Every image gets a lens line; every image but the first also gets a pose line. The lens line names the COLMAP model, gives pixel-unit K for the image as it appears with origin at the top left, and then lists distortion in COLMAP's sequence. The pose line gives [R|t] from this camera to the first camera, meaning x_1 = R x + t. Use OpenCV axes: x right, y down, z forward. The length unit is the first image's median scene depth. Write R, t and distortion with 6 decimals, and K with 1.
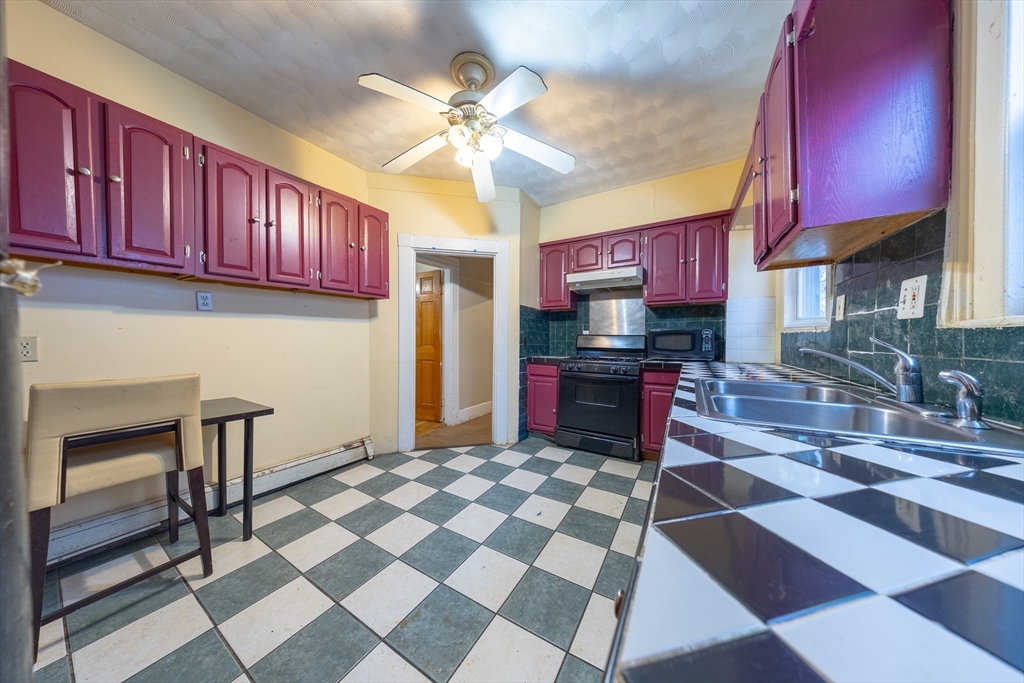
lens RADIAL K [[296.9, 0, 511.8], [0, 296.9, 340.0], [0, 0, 1]] dist [-0.001044, -0.000107]
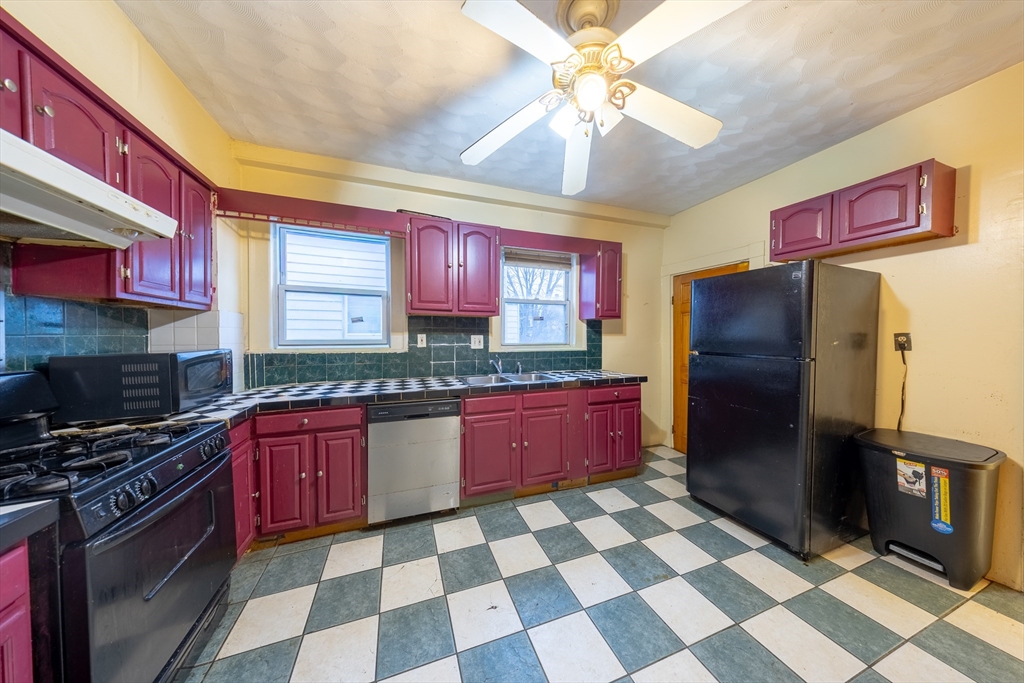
lens RADIAL K [[304.5, 0, 512.0], [0, 304.5, 341.5], [0, 0, 1]] dist [0.000025, -0.000020]
pose [[-0.782169, -0.011962, 0.622952, -0.294084], [0.000651, 0.999799, 0.020016, -0.071765], [-0.623066, 0.016061, -0.782004, 1.106934]]
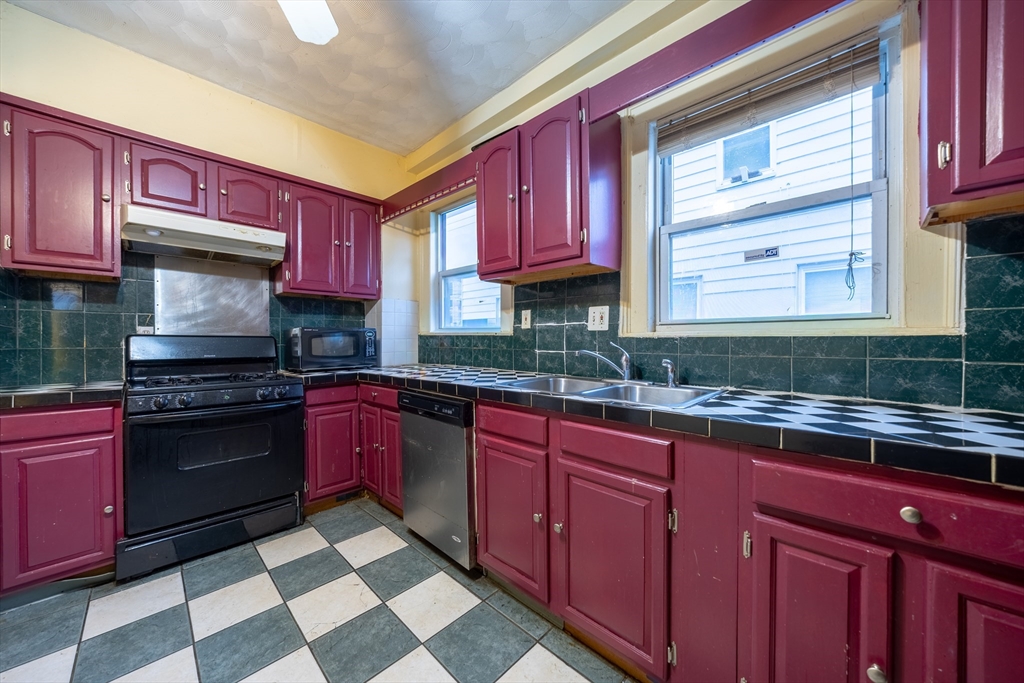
lens RADIAL K [[363.6, 0, 509.1], [0, 363.6, 342.5], [0, 0, 1]] dist [-0.013063, 0.002614]
pose [[0.231342, -0.011946, 0.972799, -0.264916], [0.005656, 0.999924, 0.010934, -0.010547], [-0.972856, 0.002973, 0.231392, 0.352194]]
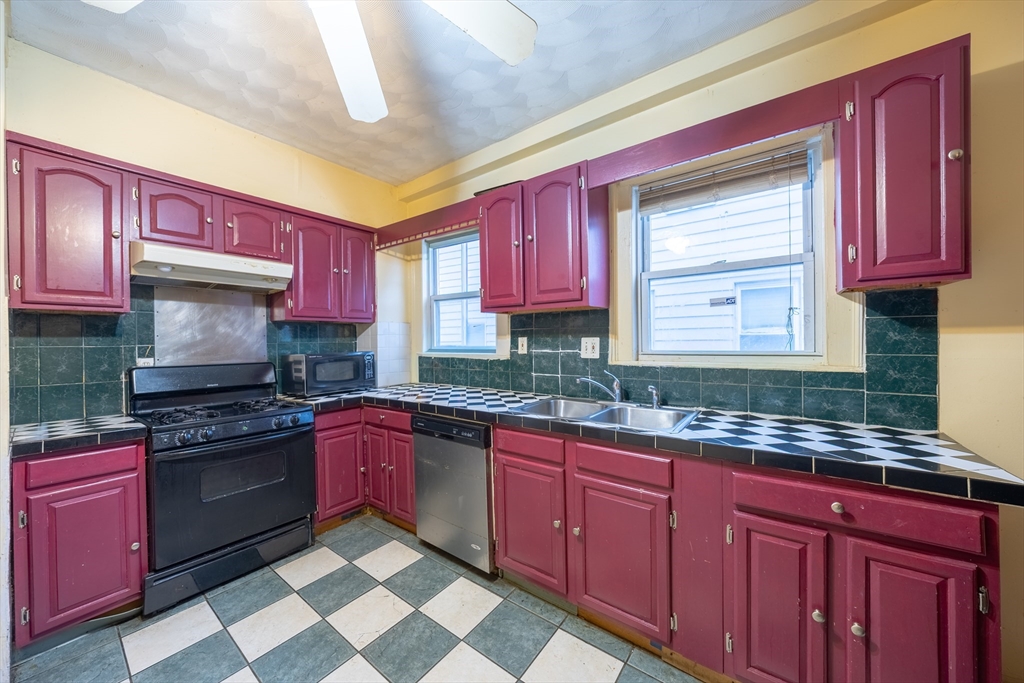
lens RADIAL K [[360.7, 0, 508.8], [0, 360.7, 342.8], [0, 0, 1]] dist [-0.007003, 0.000051]
pose [[0.107568, -0.010306, 0.994144, -0.373599], [0.015967, 0.999835, 0.008637, -0.070886], [-0.994069, 0.014945, 0.107715, 0.442768]]
